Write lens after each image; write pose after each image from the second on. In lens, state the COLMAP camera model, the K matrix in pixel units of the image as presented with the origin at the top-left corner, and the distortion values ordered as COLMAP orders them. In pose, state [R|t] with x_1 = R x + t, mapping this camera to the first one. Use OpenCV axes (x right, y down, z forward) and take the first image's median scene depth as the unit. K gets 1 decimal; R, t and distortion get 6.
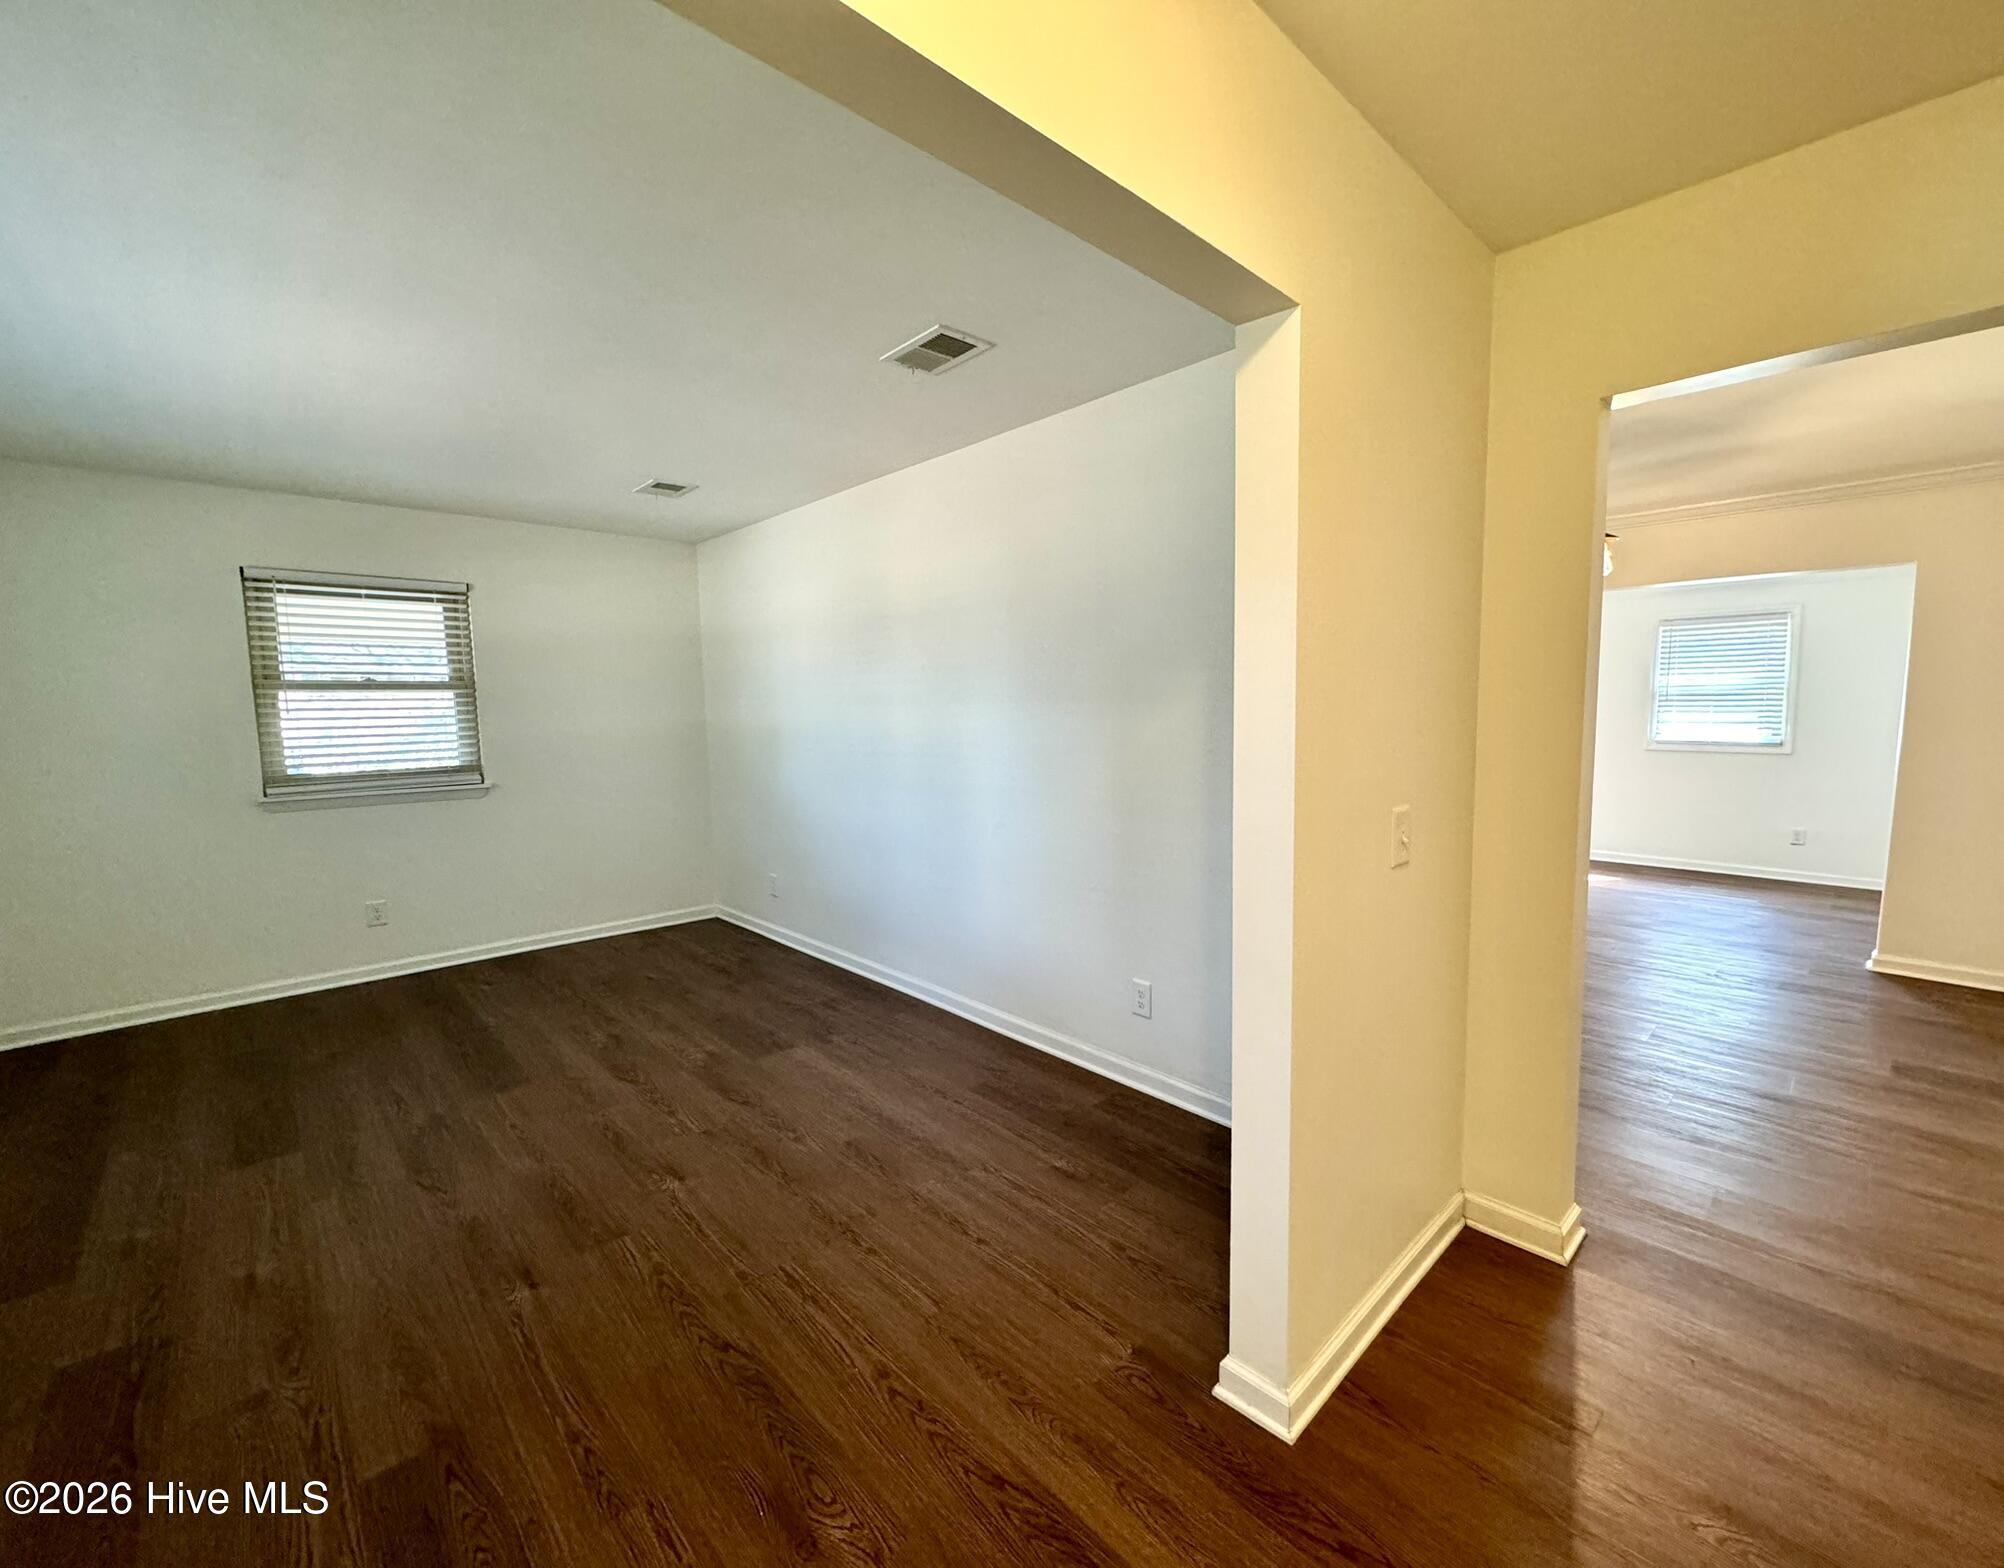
lens RADIAL K [[832.0, 0, 1048.4], [0, 832.0, 777.7], [0, 0, 1]] dist [-0.001801, -0.000384]
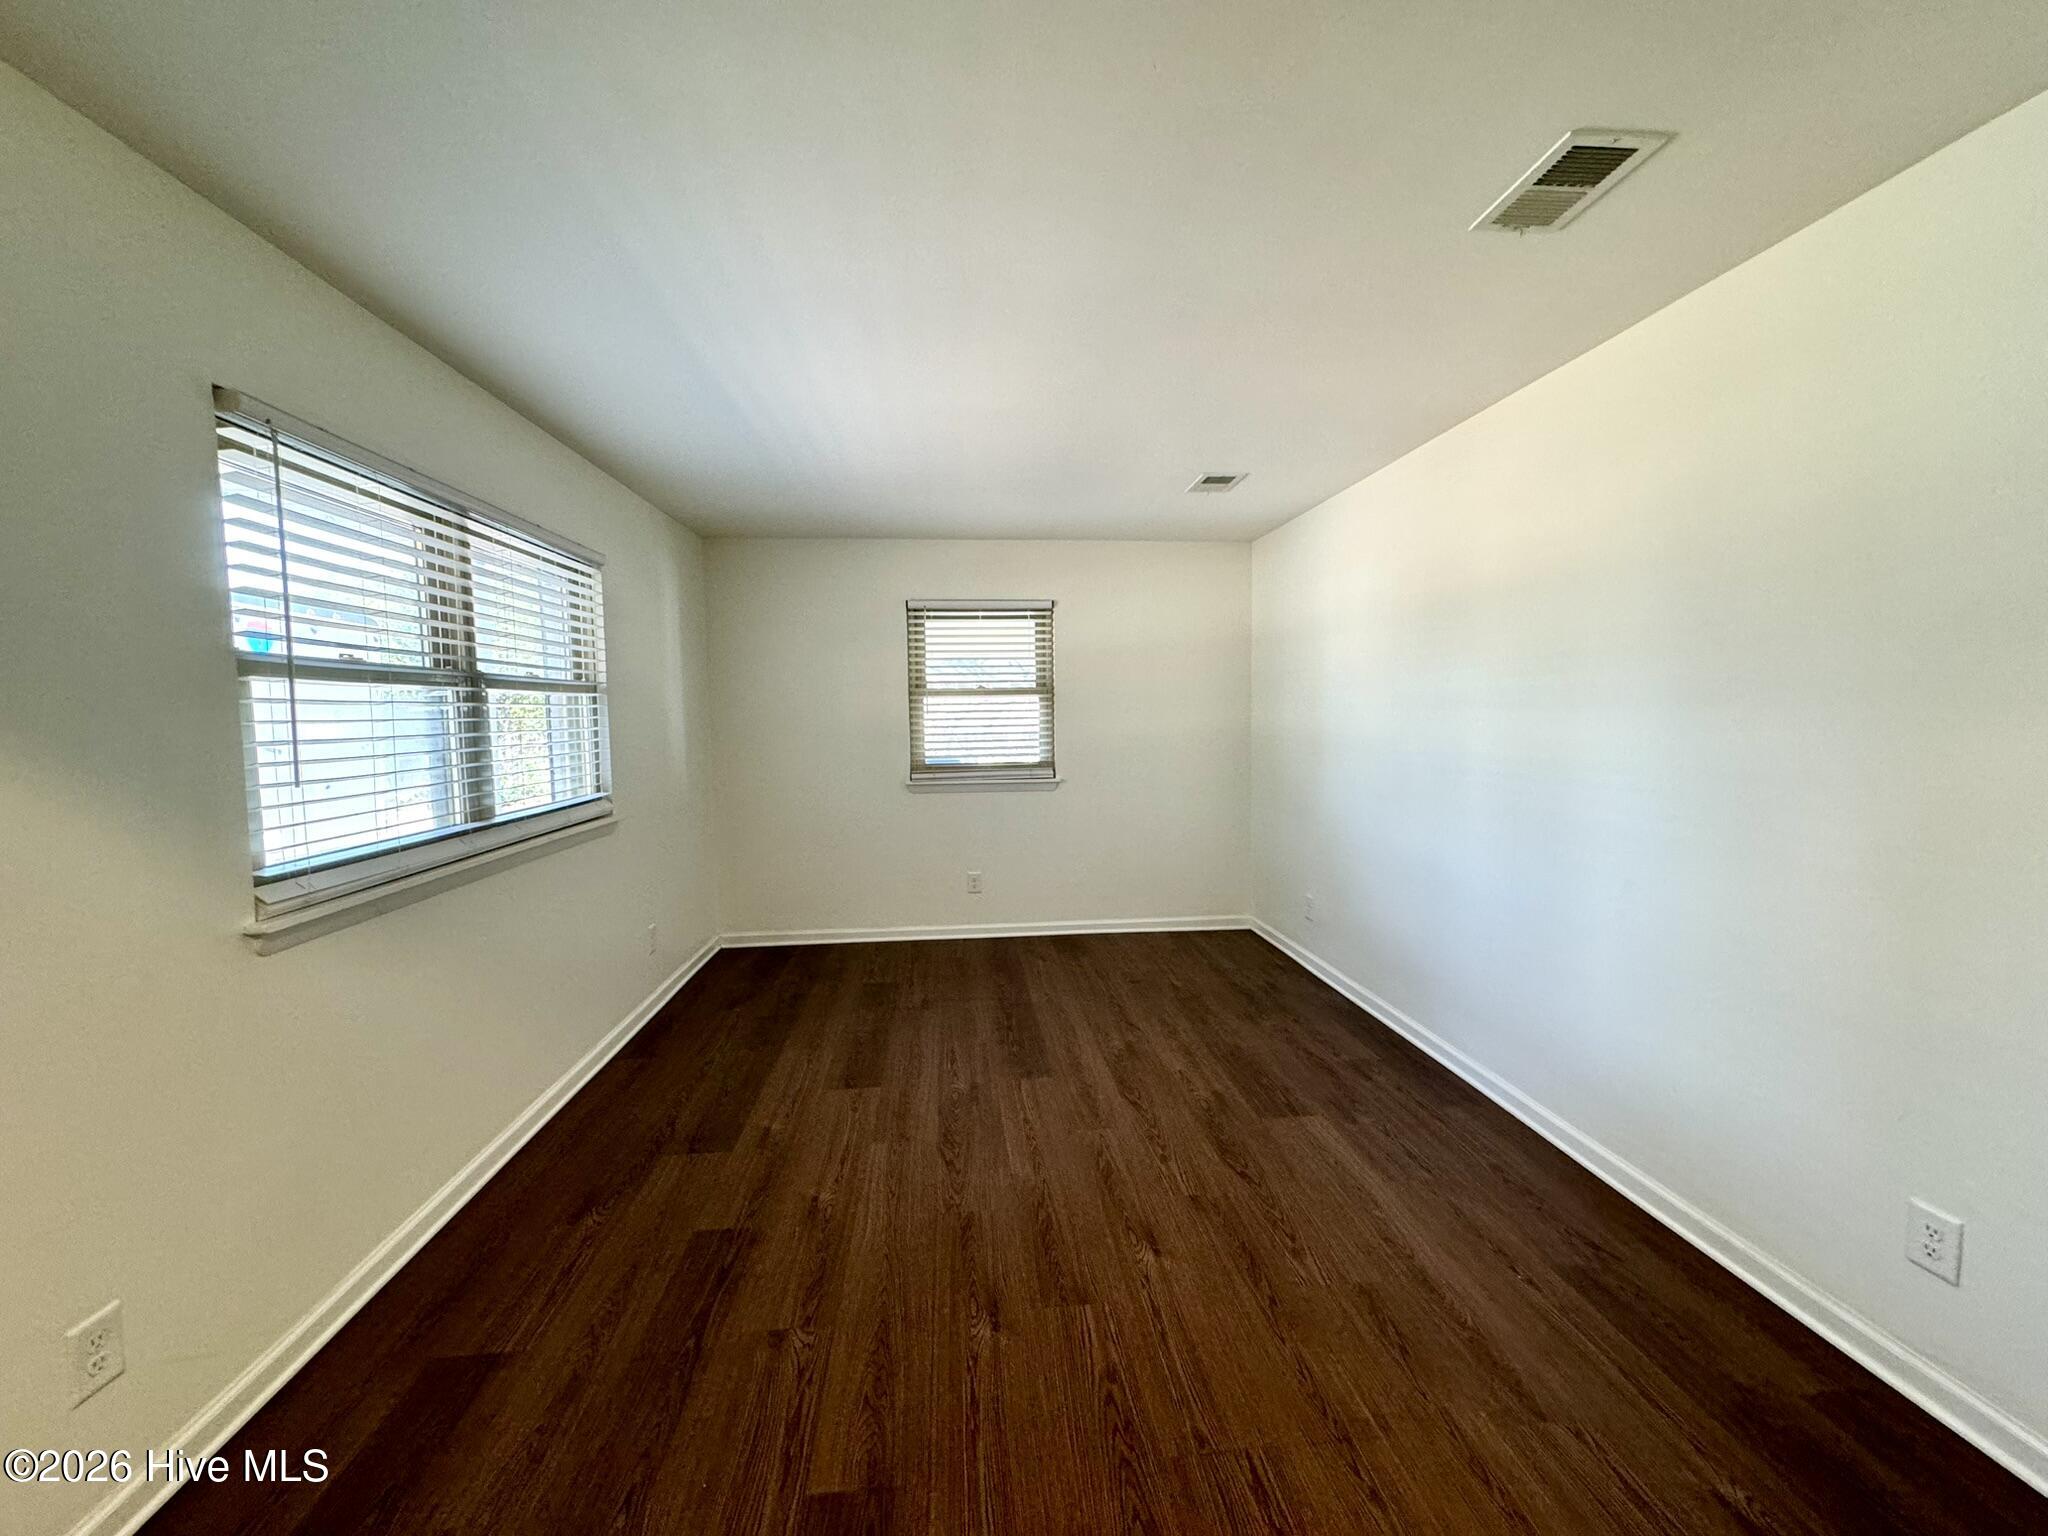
lens RADIAL K [[815.6, 0, 1025.1], [0, 815.6, 770.6], [0, 0, 1]] dist [-0.001817, -0.000348]
pose [[0.773420, 0.047469, -0.632114, -0.022175], [-0.053428, 0.998525, 0.009613, -0.014265], [0.631638, 0.026338, 0.774816, 0.155164]]
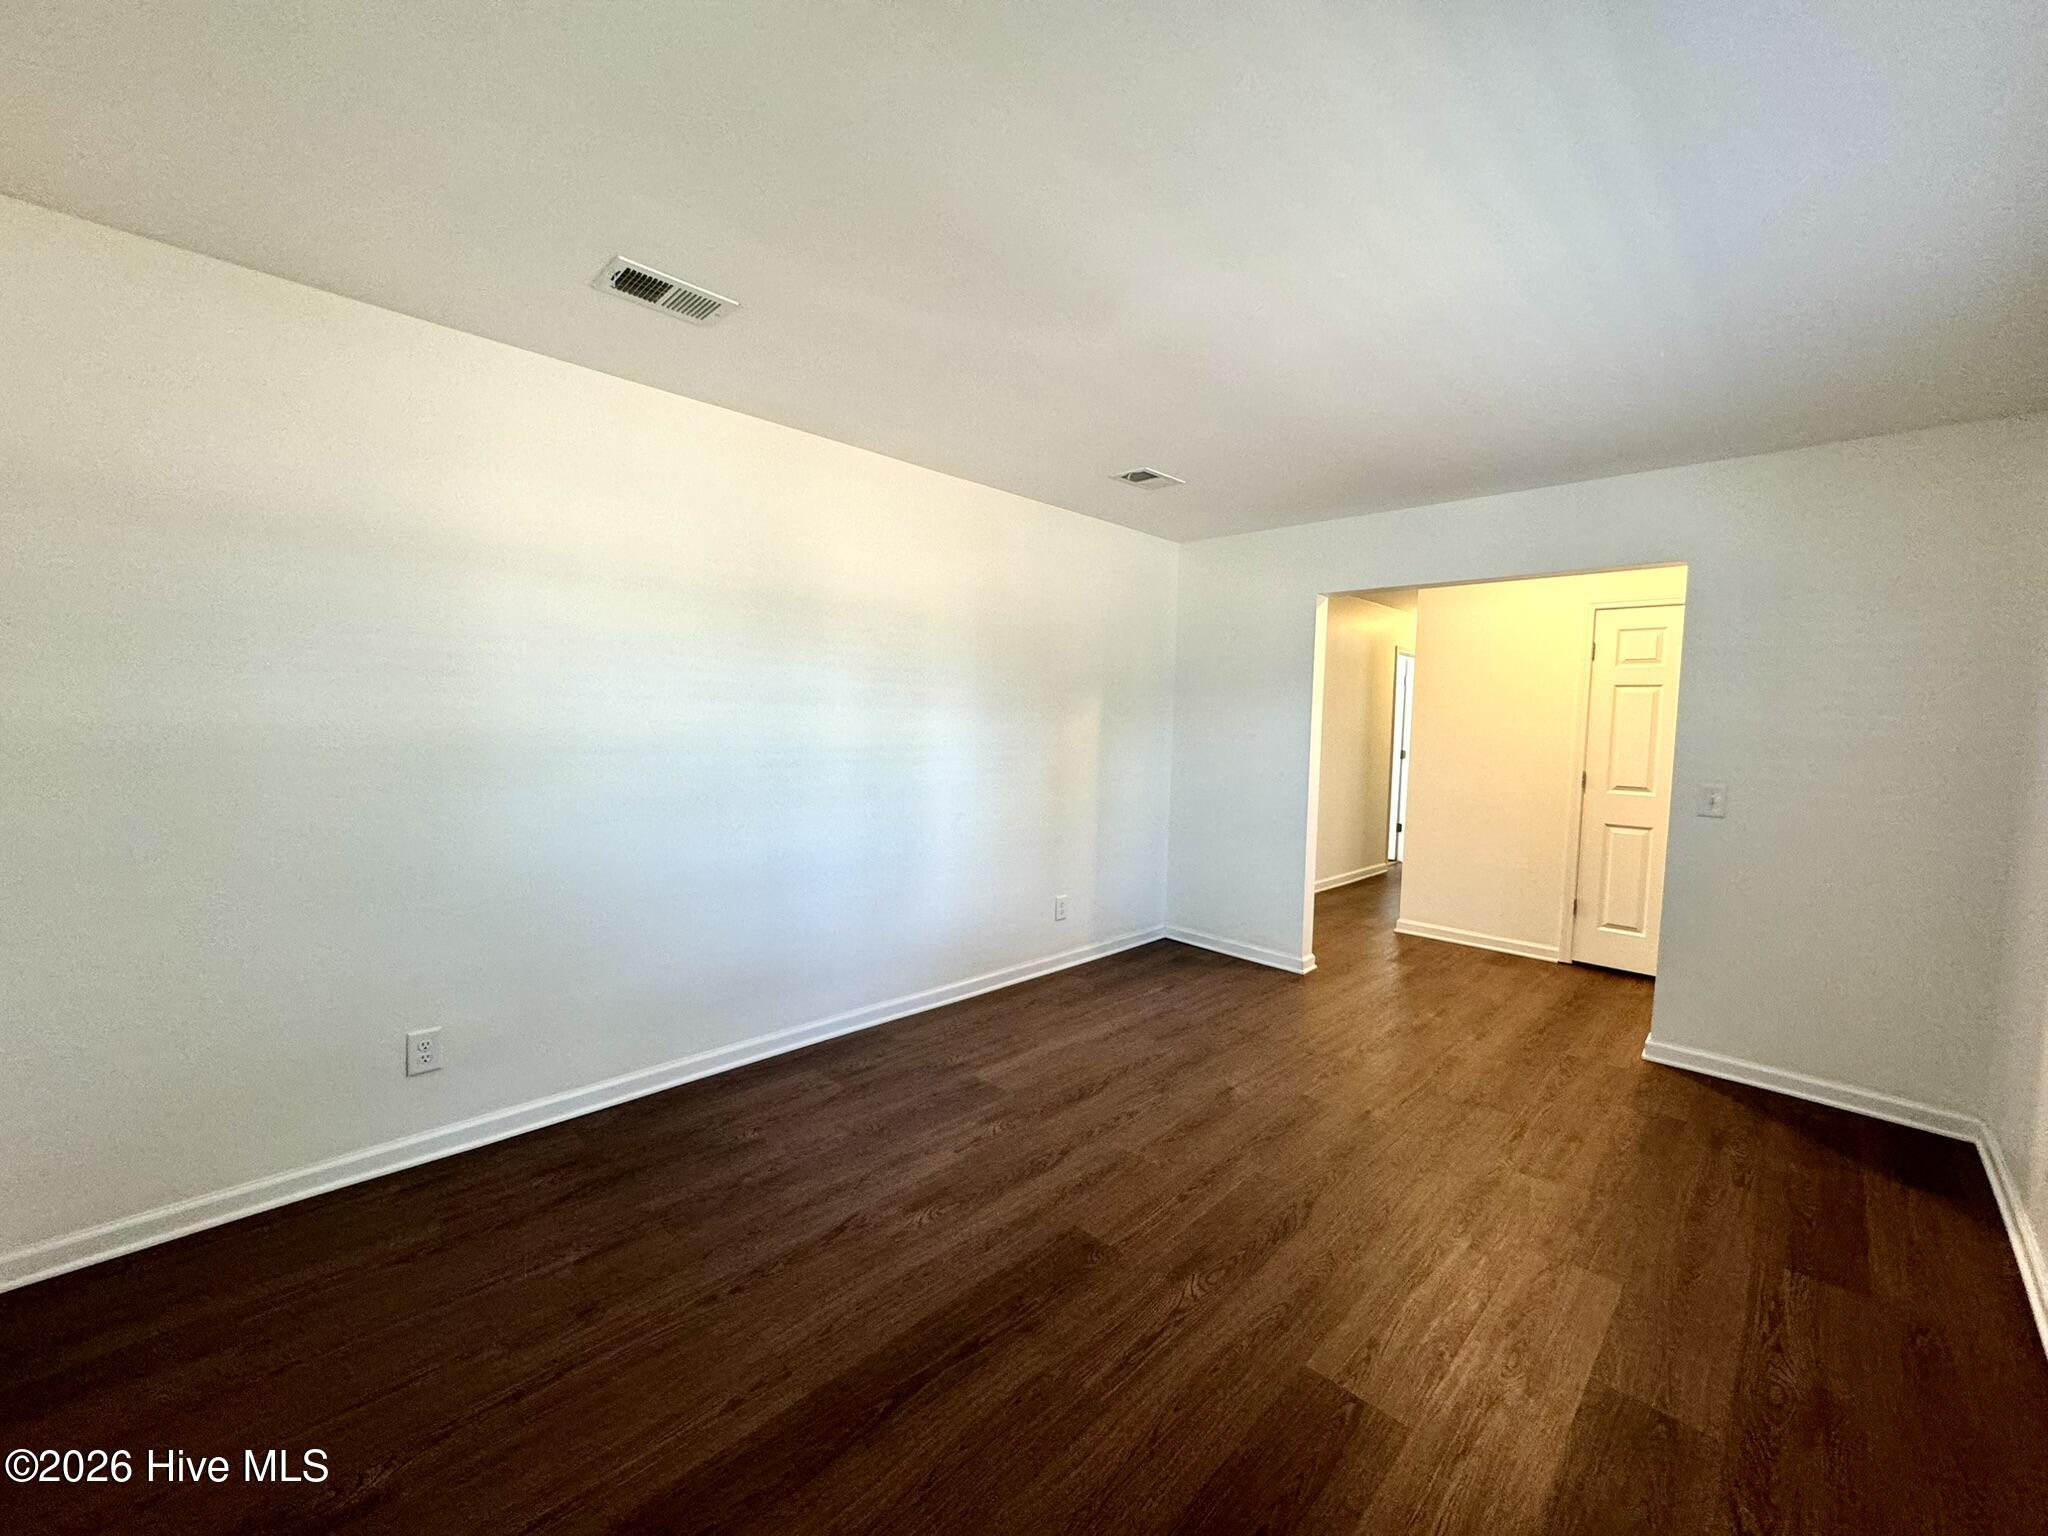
lens RADIAL K [[815.6, 0, 1025.1], [0, 815.6, 770.6], [0, 0, 1]] dist [-0.001817, -0.000348]
pose [[-0.013138, -0.052687, 0.998525, -1.069351], [0.066827, 0.996332, 0.053450, -0.052808], [-0.997678, 0.067431, -0.009569, 0.839982]]
